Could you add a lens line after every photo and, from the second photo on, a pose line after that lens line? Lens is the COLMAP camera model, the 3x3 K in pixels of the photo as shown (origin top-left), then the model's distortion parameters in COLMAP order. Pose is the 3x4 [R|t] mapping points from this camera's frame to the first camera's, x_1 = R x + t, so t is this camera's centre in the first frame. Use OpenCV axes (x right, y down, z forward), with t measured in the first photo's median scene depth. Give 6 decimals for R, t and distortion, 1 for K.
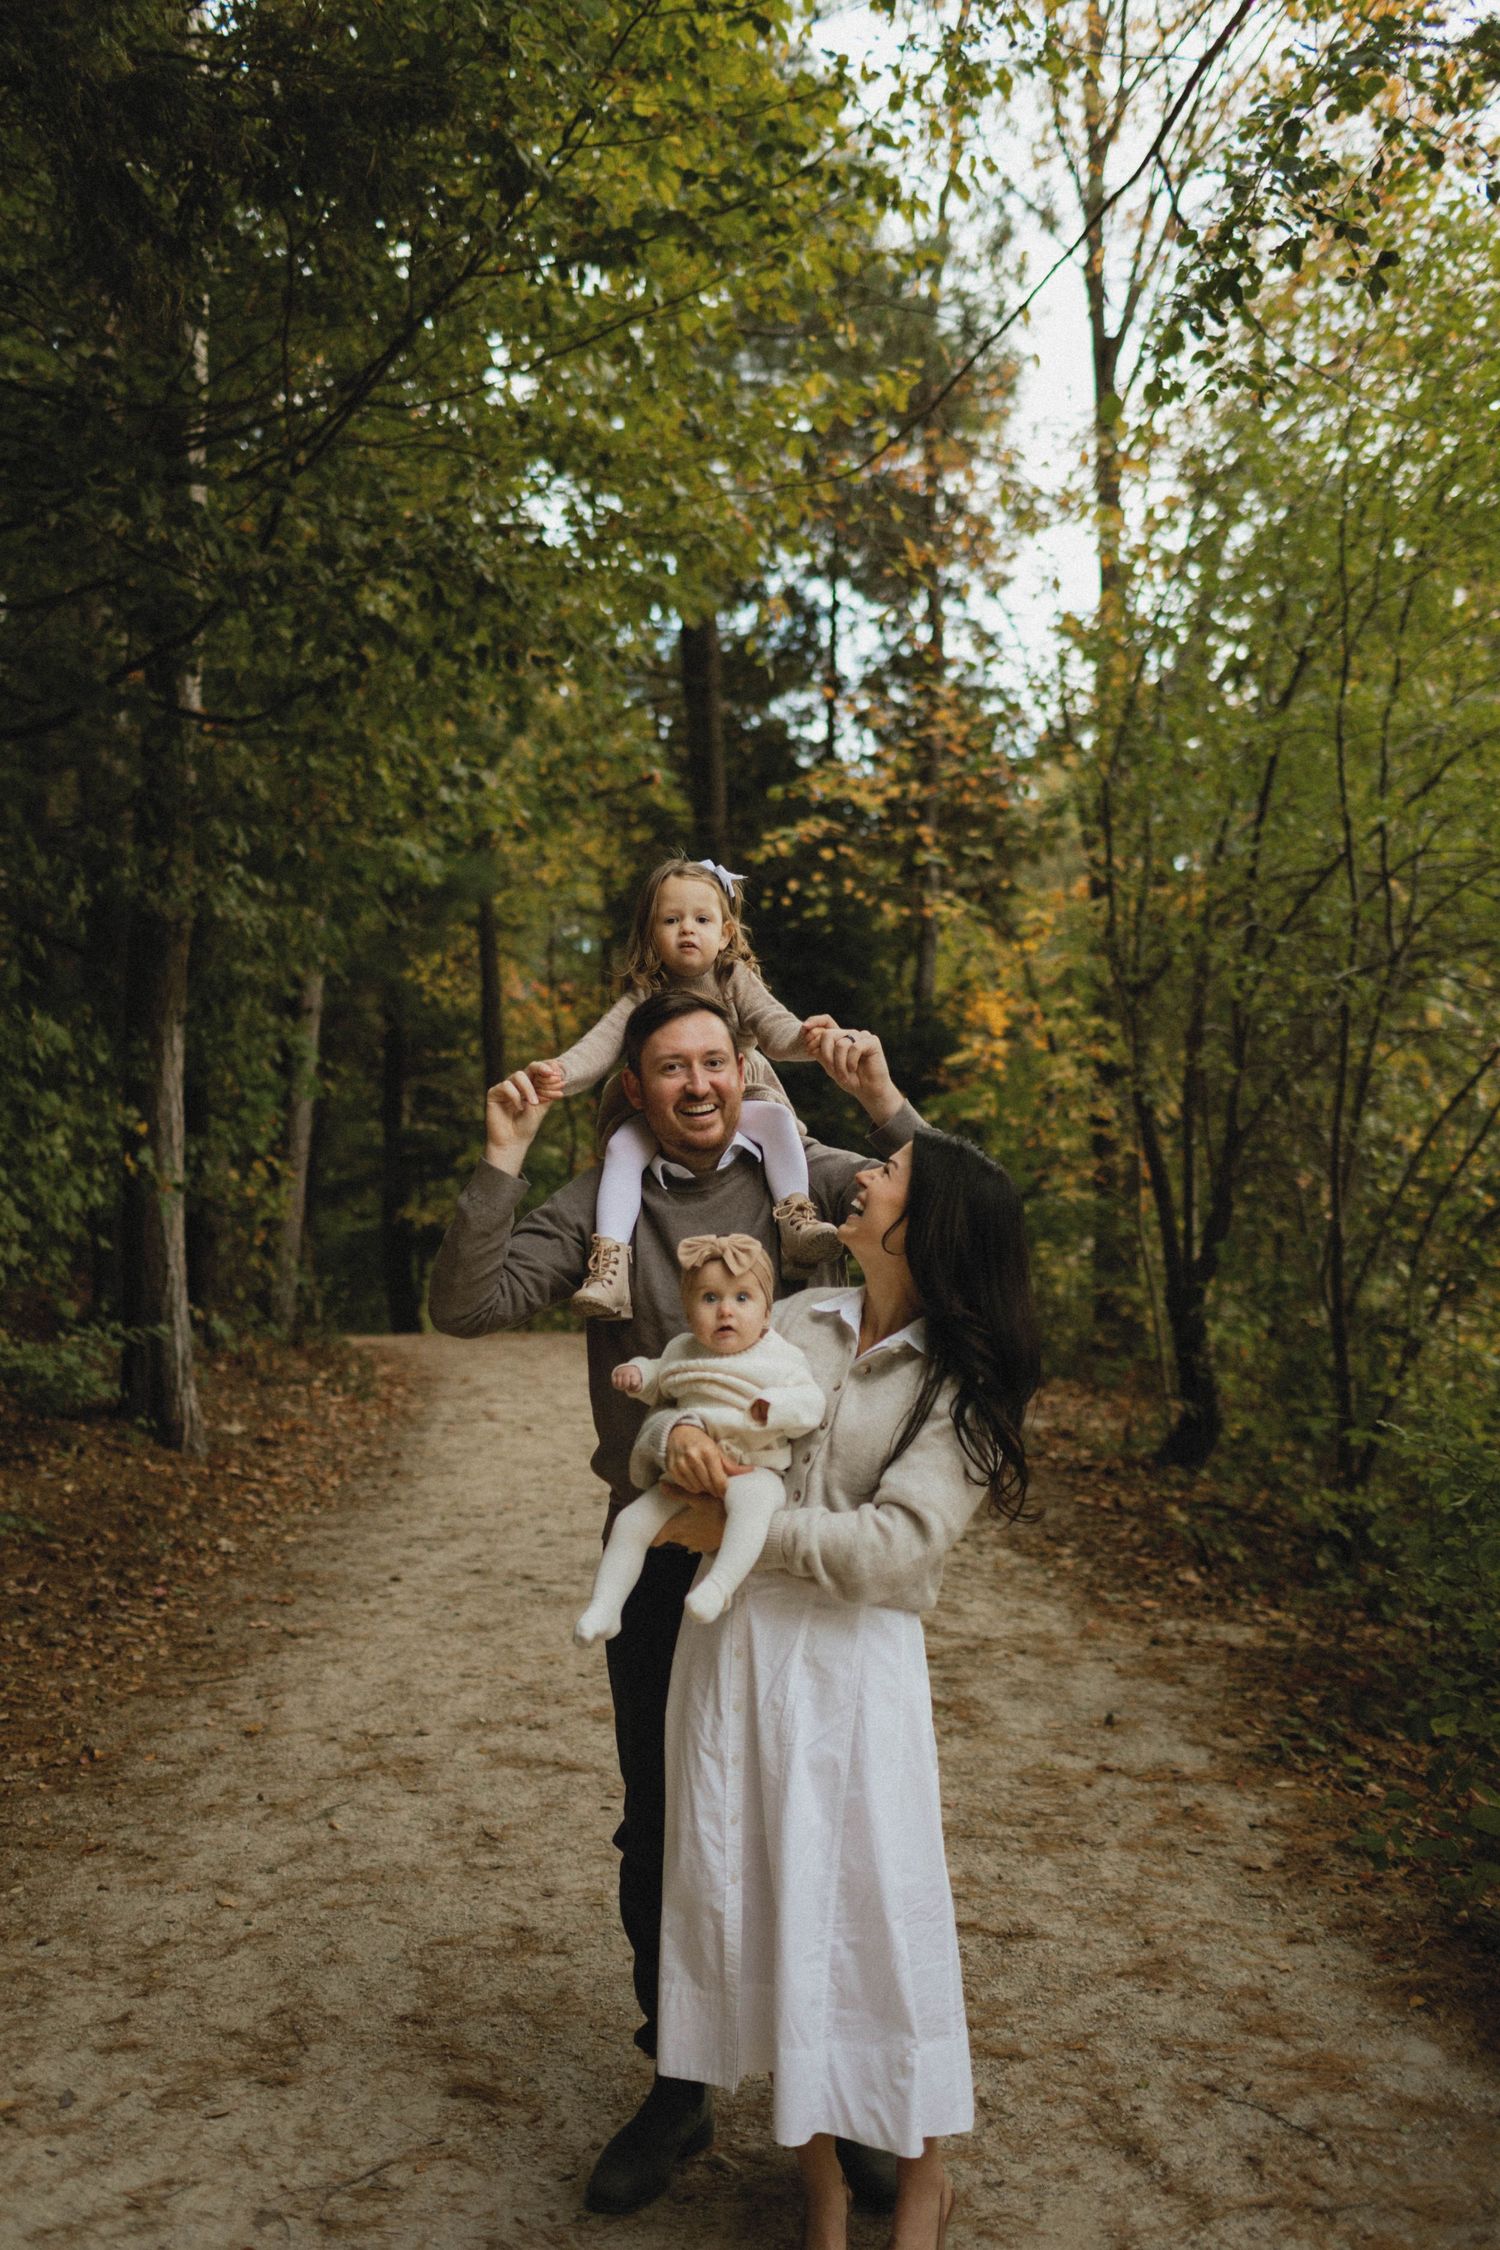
lens RADIAL K [[2157.5, 0, 745.5], [0, 2157.5, 1124.4], [0, 0, 1]] dist [0.008516, 0.000000]
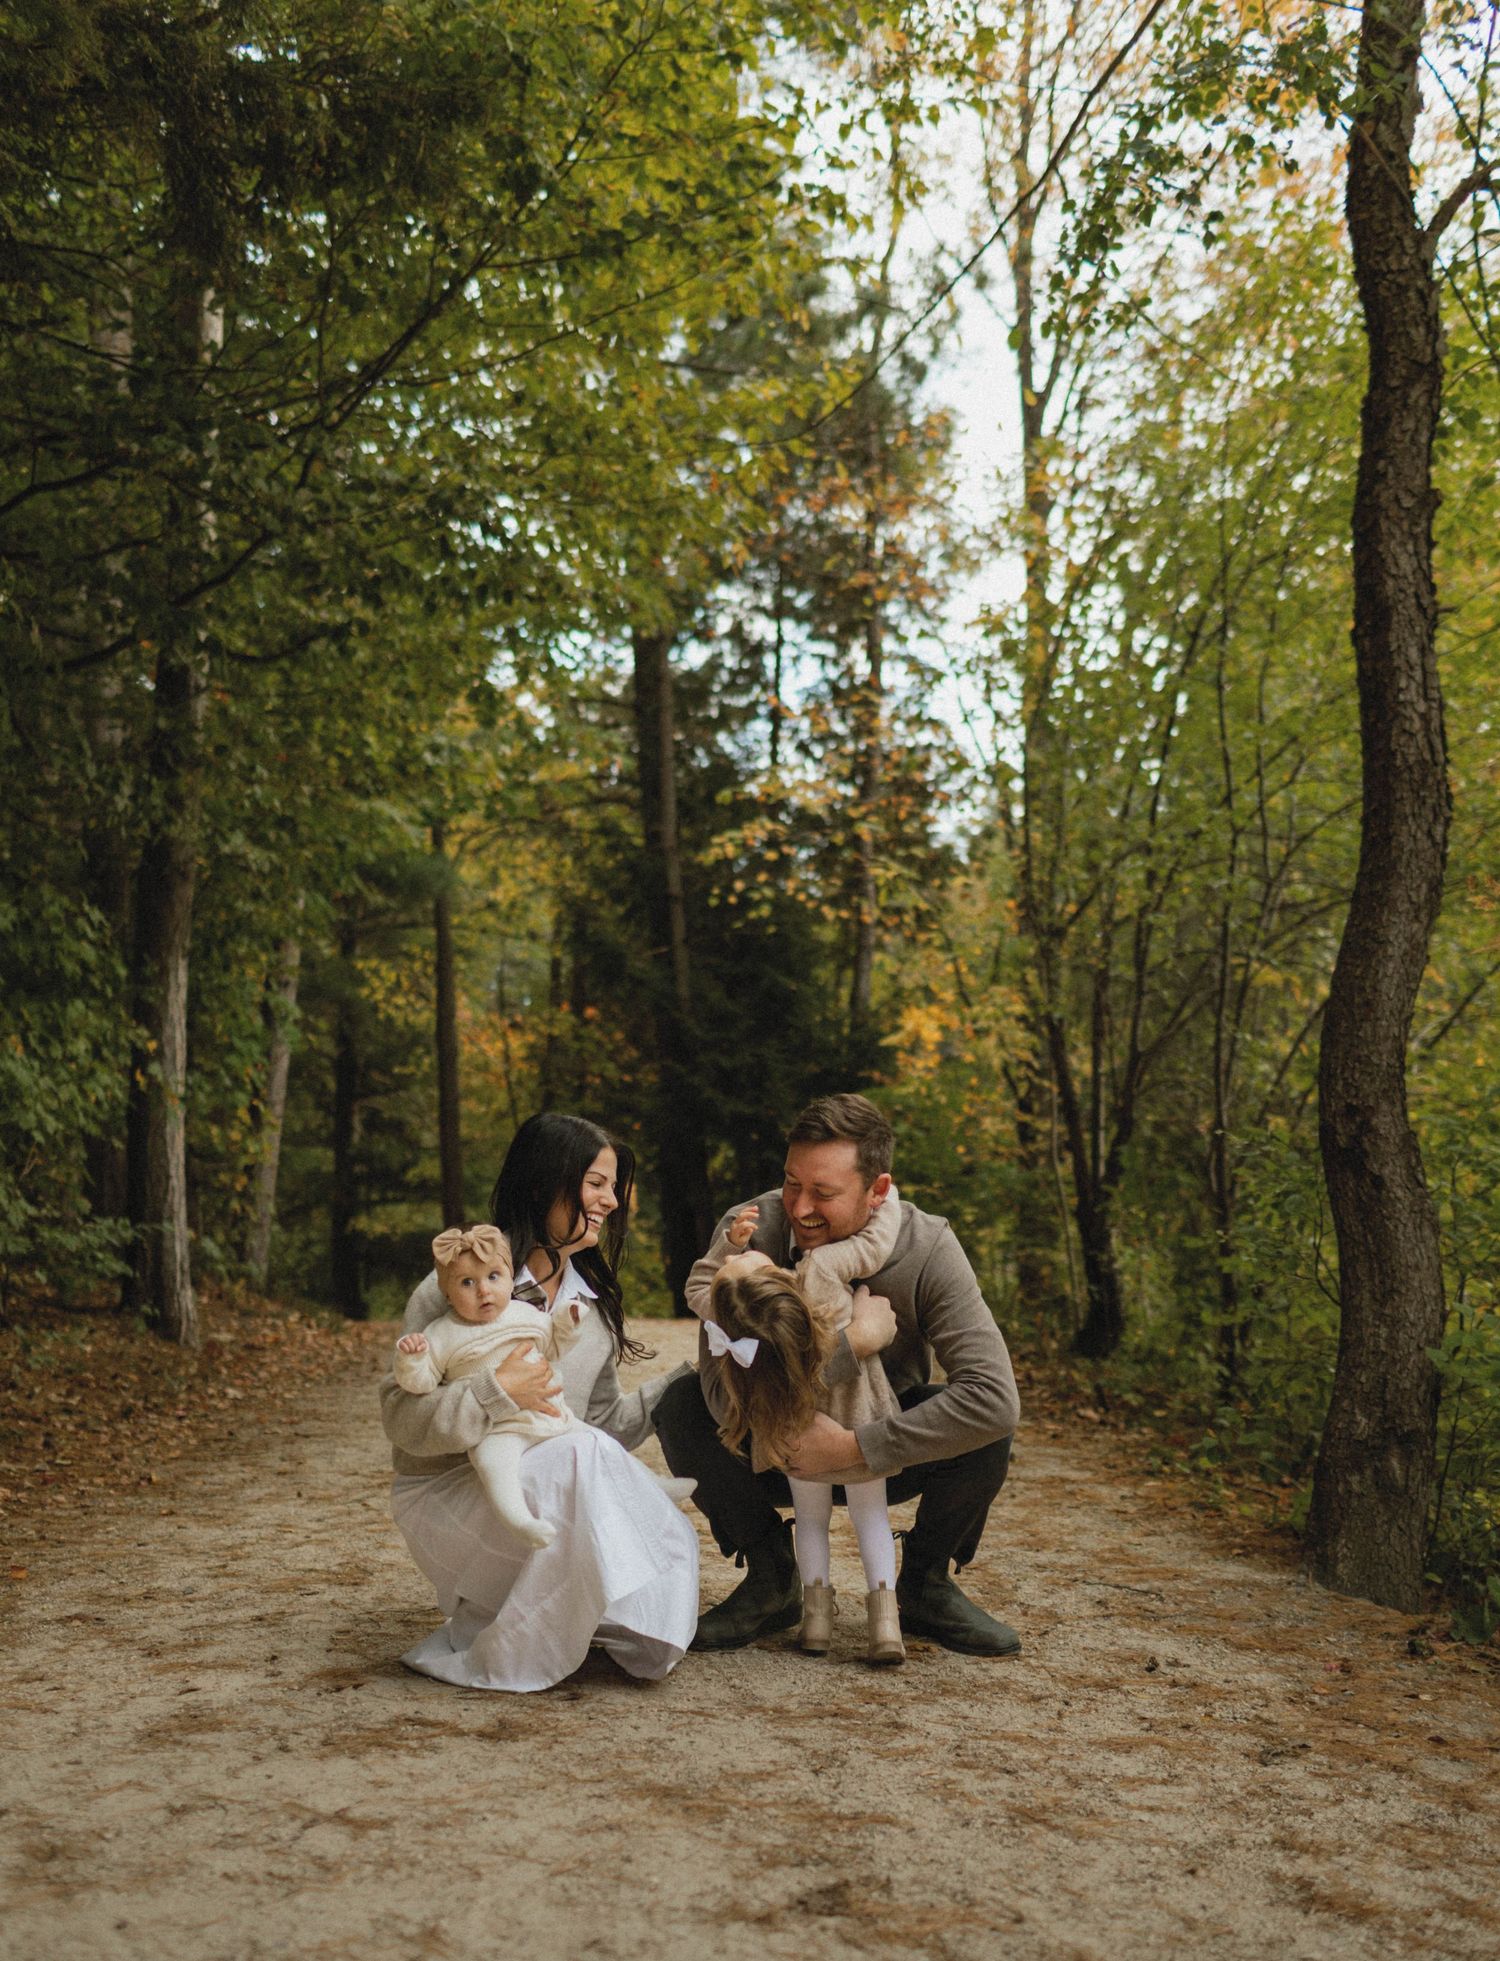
lens RADIAL K [[2160.5, 0, 751.9], [0, 2160.5, 1108.0], [0, 0, 1]] dist [0.006650, 0.000000]
pose [[0.999387, 0.012355, 0.032748, -0.009057], [-0.010947, 0.999023, -0.042823, 0.077487], [-0.033245, 0.042439, 0.998546, -0.110116]]
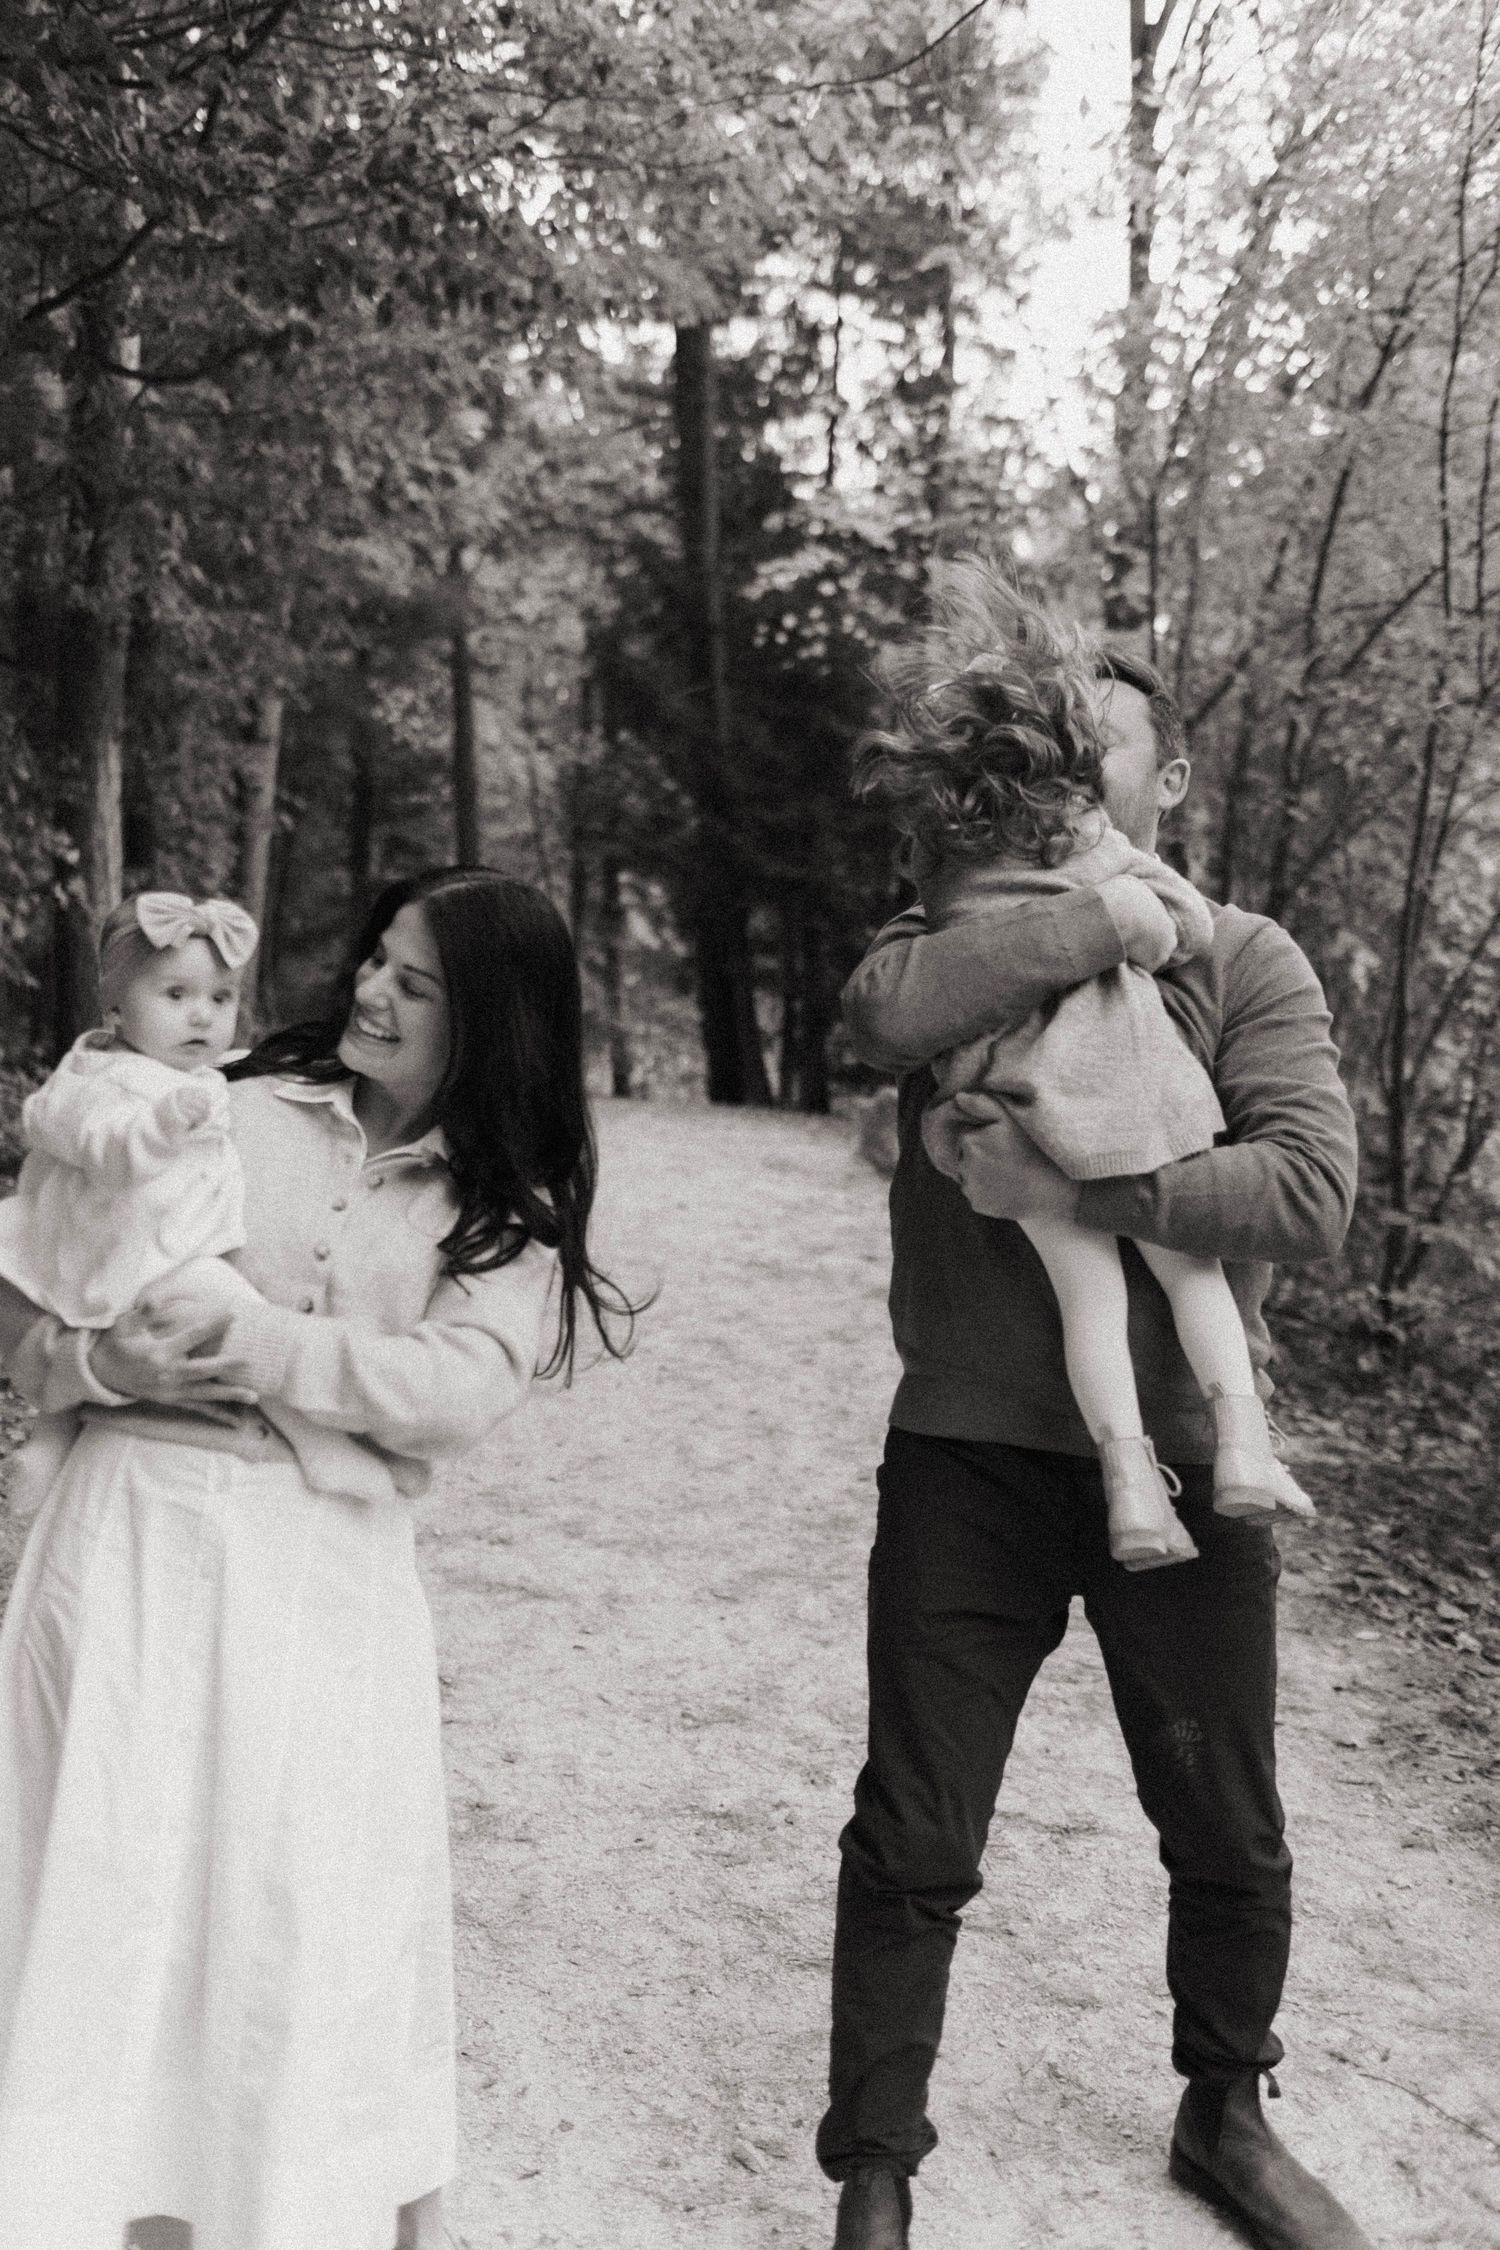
lens RADIAL K [[2157.5, 0, 739.3], [0, 2157.5, 1109.4], [0, 0, 1]] dist [0.008516, 0.000000]
pose [[0.999621, 0.025034, 0.011452, -0.008269], [-0.026072, 0.994457, 0.101863, 0.008098], [-0.008838, -0.102123, 0.994733, 0.086474]]
